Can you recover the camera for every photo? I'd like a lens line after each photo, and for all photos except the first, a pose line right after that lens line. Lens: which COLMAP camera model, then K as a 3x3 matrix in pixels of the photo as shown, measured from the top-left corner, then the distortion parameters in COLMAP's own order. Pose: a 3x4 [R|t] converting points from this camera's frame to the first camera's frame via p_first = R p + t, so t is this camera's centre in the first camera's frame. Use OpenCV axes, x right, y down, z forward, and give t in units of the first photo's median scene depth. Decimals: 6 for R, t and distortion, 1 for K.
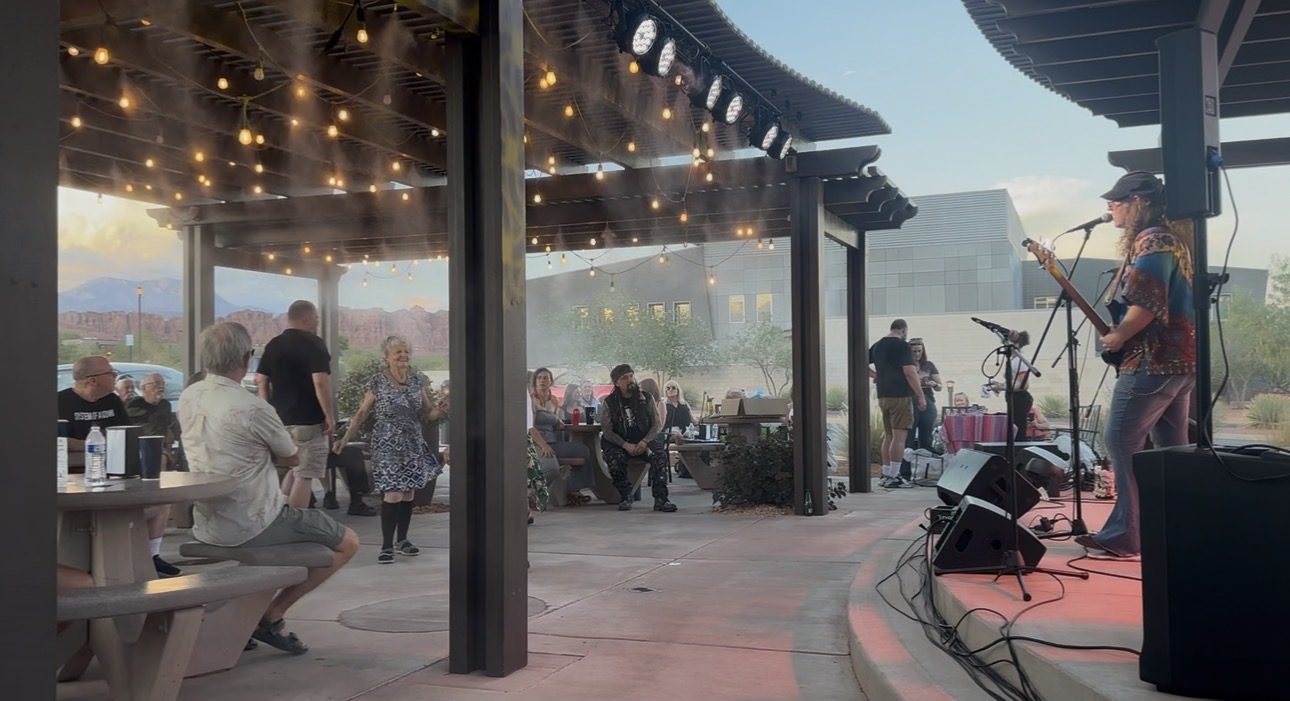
lens RADIAL K [[1097.7, 0, 647.1], [0, 1097.7, 350.2], [0, 0, 1]] dist [0.115480, -0.003444]
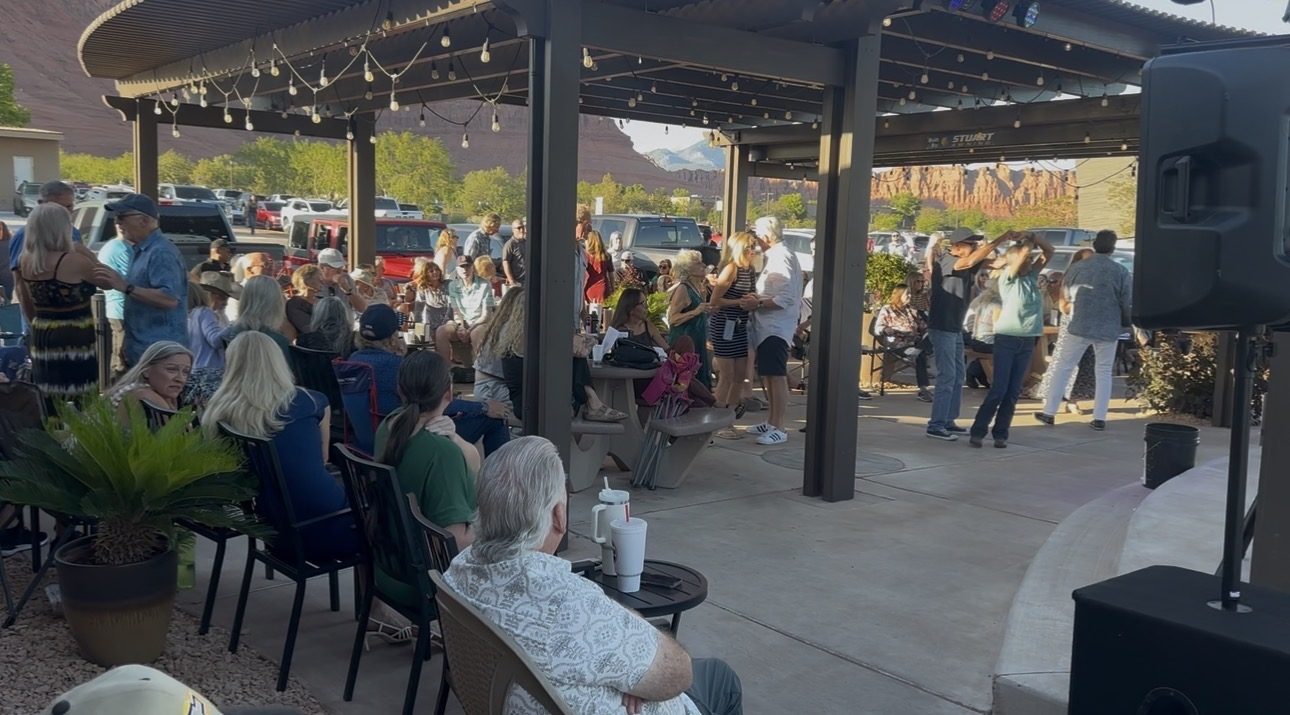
lens RADIAL K [[1132.4, 0, 645.0], [0, 1132.4, 357.5], [0, 0, 1]] dist [0.112962, 0.013192]
pose [[0.871994, 0.089934, -0.481185, 0.161054], [-0.024757, 0.989823, 0.140135, -0.051698], [0.488890, -0.110284, 0.865346, -0.209047]]
